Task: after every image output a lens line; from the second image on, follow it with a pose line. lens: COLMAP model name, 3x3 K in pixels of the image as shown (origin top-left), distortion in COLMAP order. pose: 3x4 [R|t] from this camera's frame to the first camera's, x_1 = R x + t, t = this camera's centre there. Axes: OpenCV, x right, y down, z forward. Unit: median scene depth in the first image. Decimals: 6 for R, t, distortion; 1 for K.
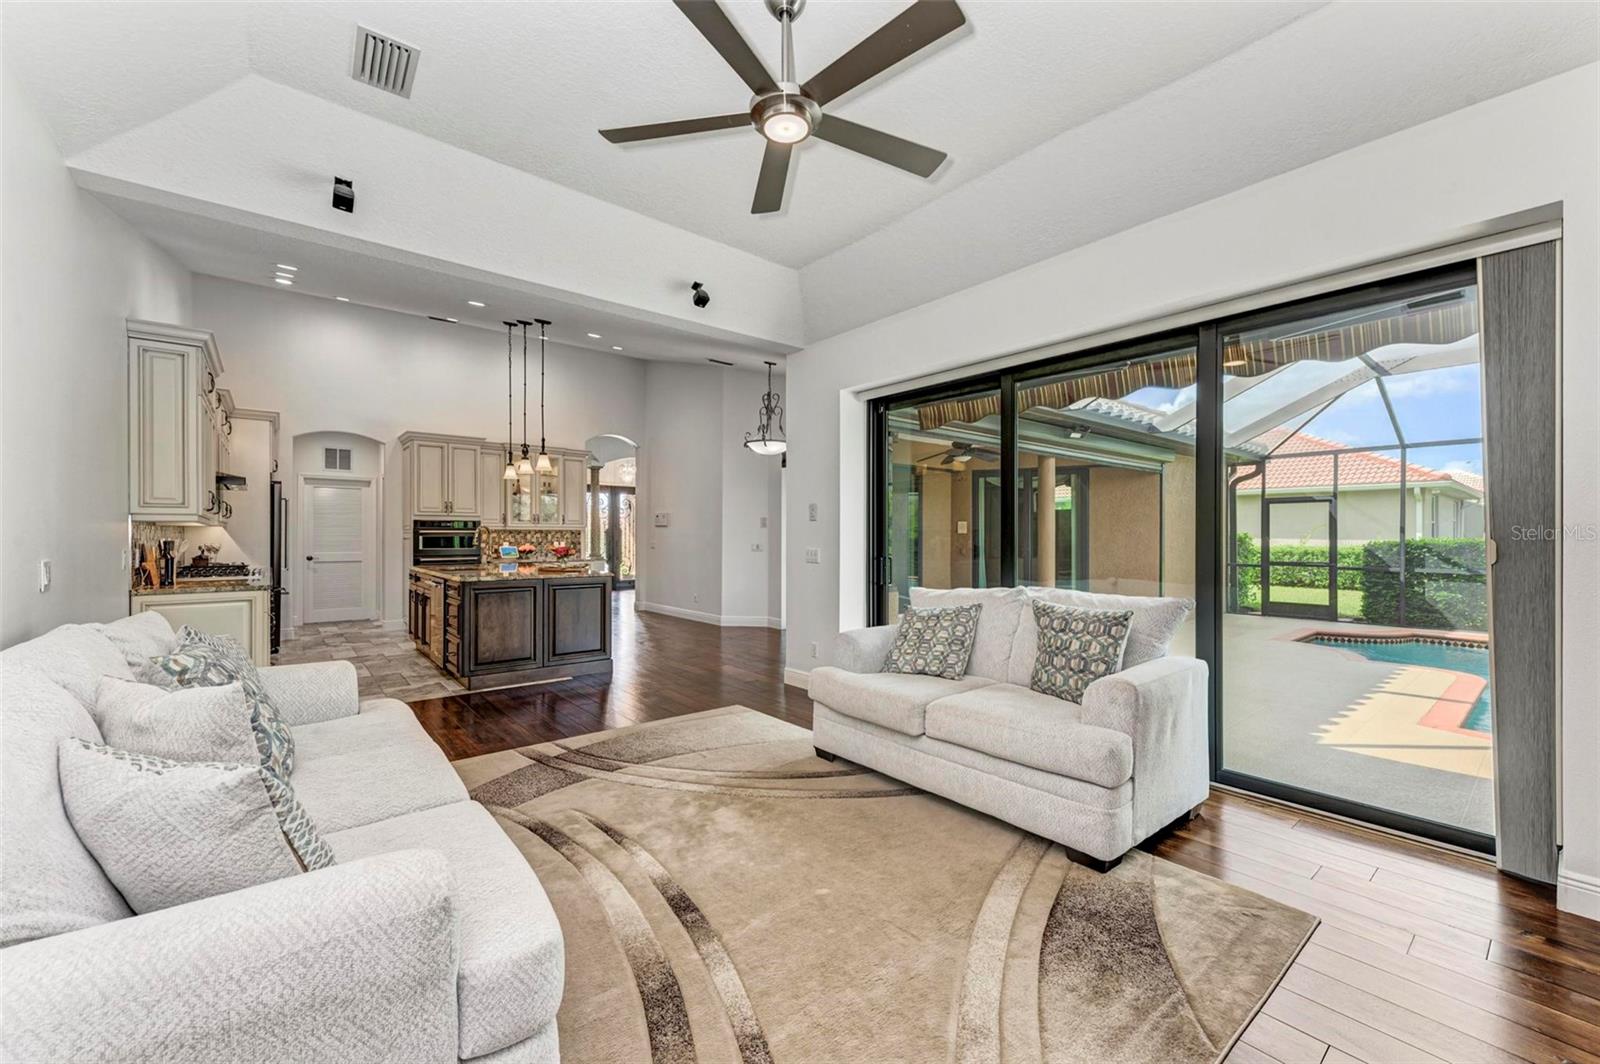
lens RADIAL K [[628.7, 0, 804.1], [0, 628.7, 537.4], [0, 0, 1]] dist [0.014043, 0.000298]
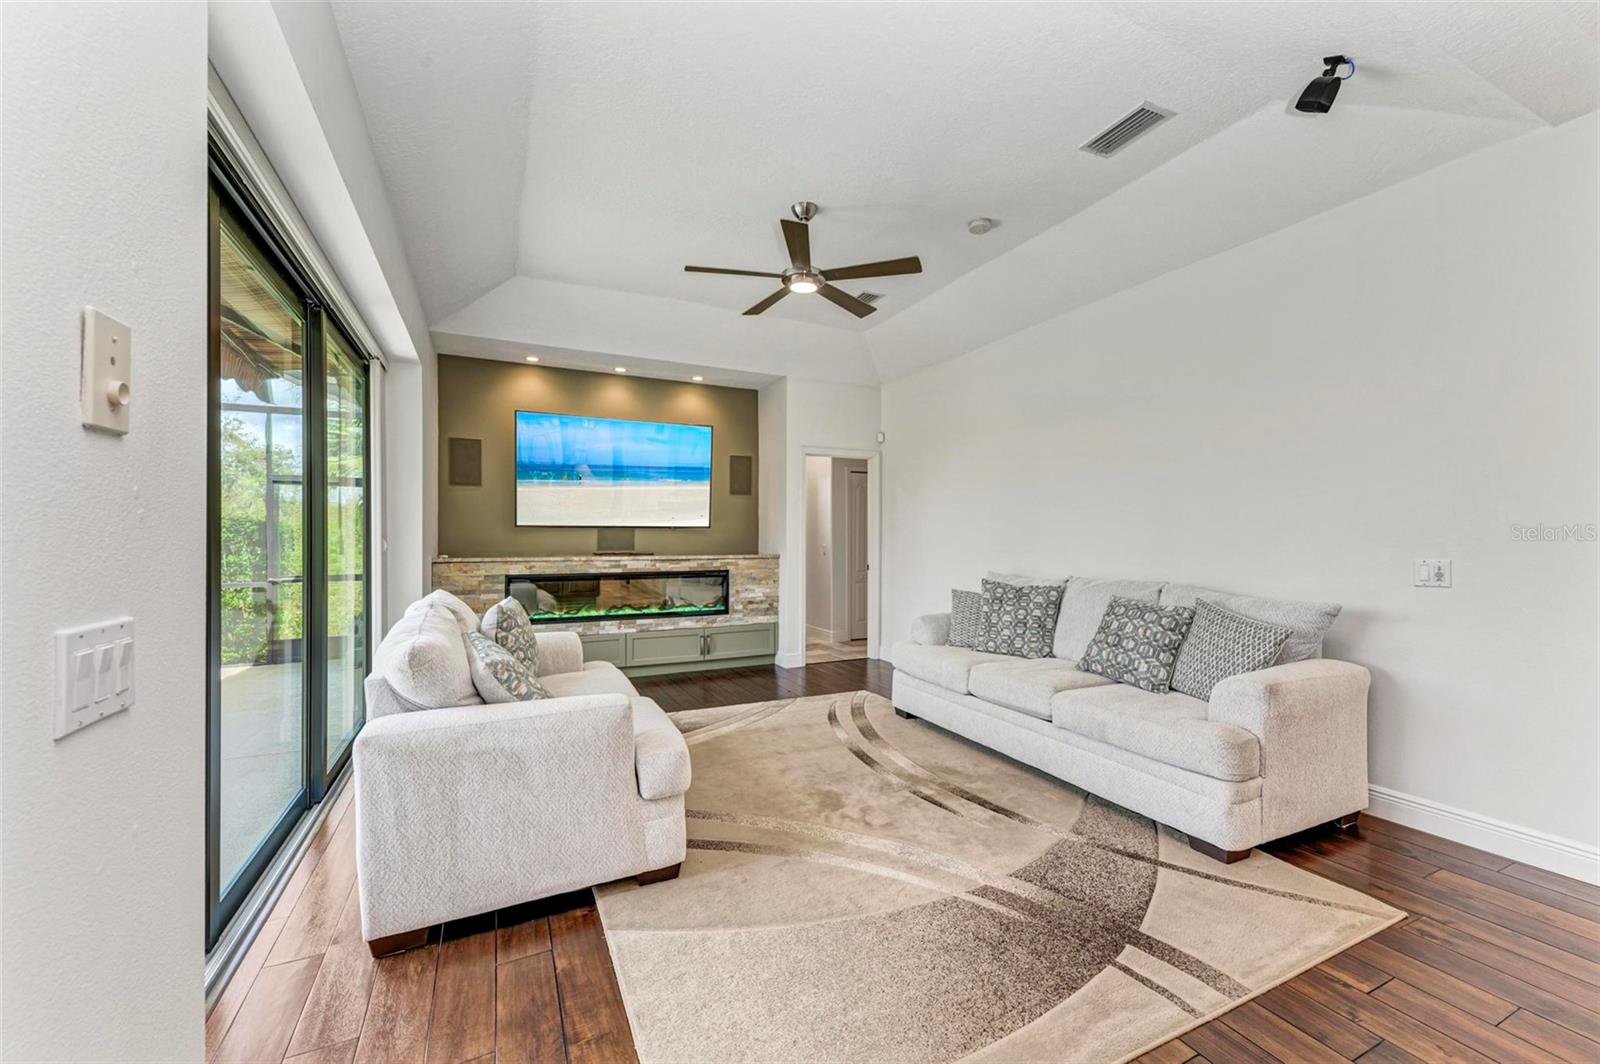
lens RADIAL K [[628.7, 0, 804.1], [0, 628.7, 537.4], [0, 0, 1]] dist [0.014043, 0.000298]
pose [[-0.971333, -0.001685, 0.237718, -0.263643], [-0.001641, 0.999999, 0.000380, -0.000823], [-0.237719, -0.000021, -0.971334, 1.623623]]
